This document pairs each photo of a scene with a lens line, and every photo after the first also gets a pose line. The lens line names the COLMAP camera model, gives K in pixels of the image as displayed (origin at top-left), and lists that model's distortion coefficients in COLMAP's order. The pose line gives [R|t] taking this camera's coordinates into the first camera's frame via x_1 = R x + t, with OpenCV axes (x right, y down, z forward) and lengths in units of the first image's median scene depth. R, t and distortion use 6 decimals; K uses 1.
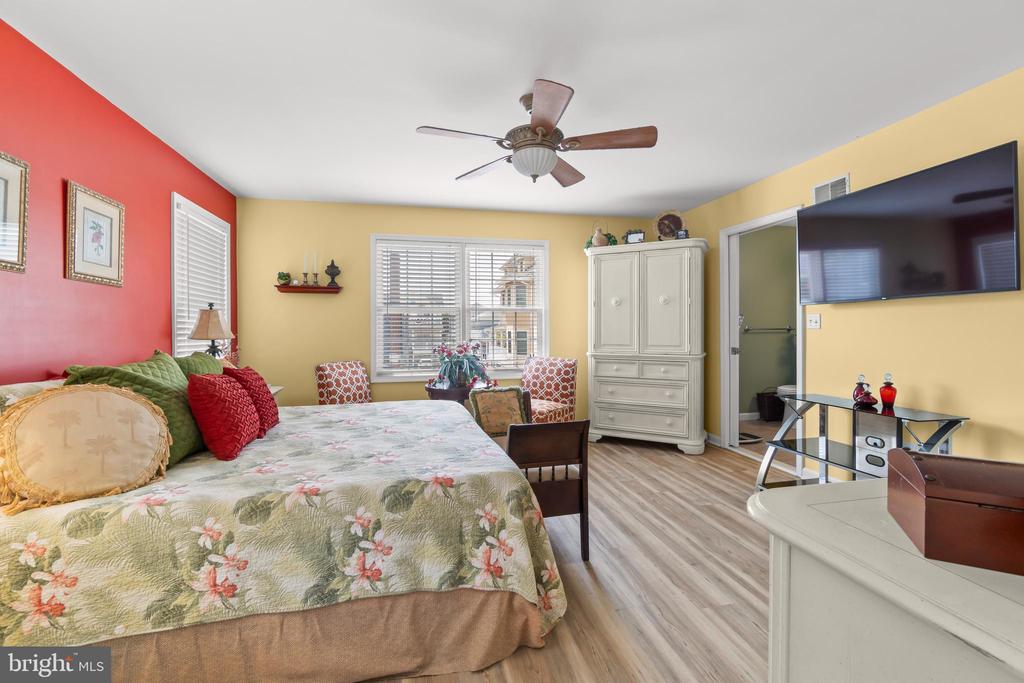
lens RADIAL K [[437.6, 0, 507.8], [0, 437.6, 334.9], [0, 0, 1]] dist [-0.002264, -0.000492]
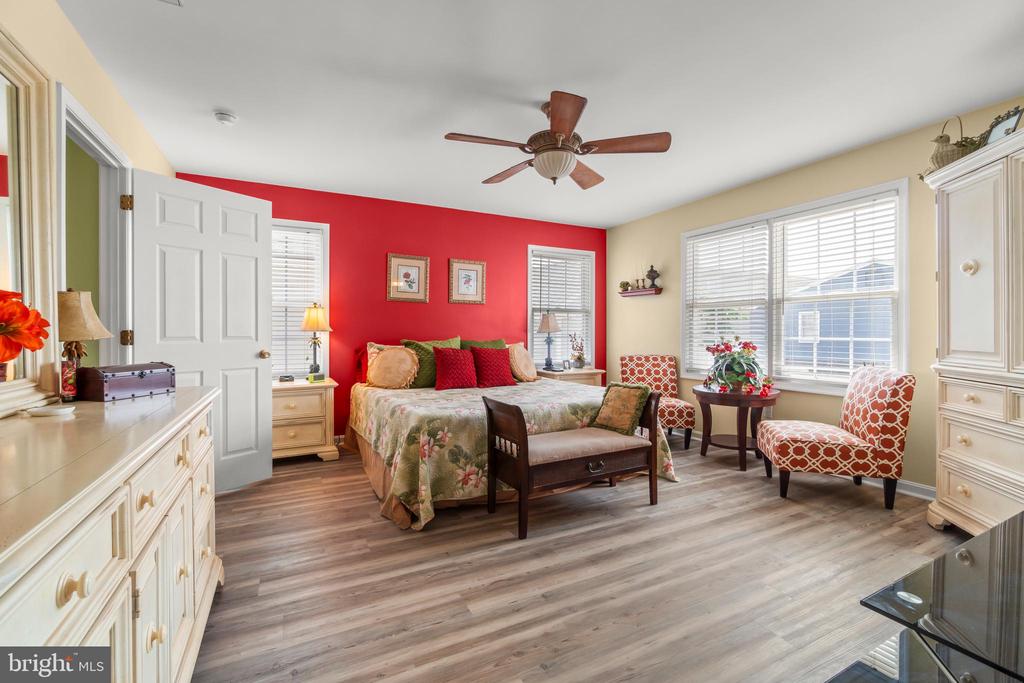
lens RADIAL K [[437.6, 0, 507.8], [0, 437.6, 334.9], [0, 0, 1]] dist [-0.002264, -0.000492]
pose [[0.261465, 0.010205, -0.965159, 0.841185], [-0.012648, 0.999894, 0.007146, 0.009010], [0.965130, 0.010339, 0.261567, 0.486002]]
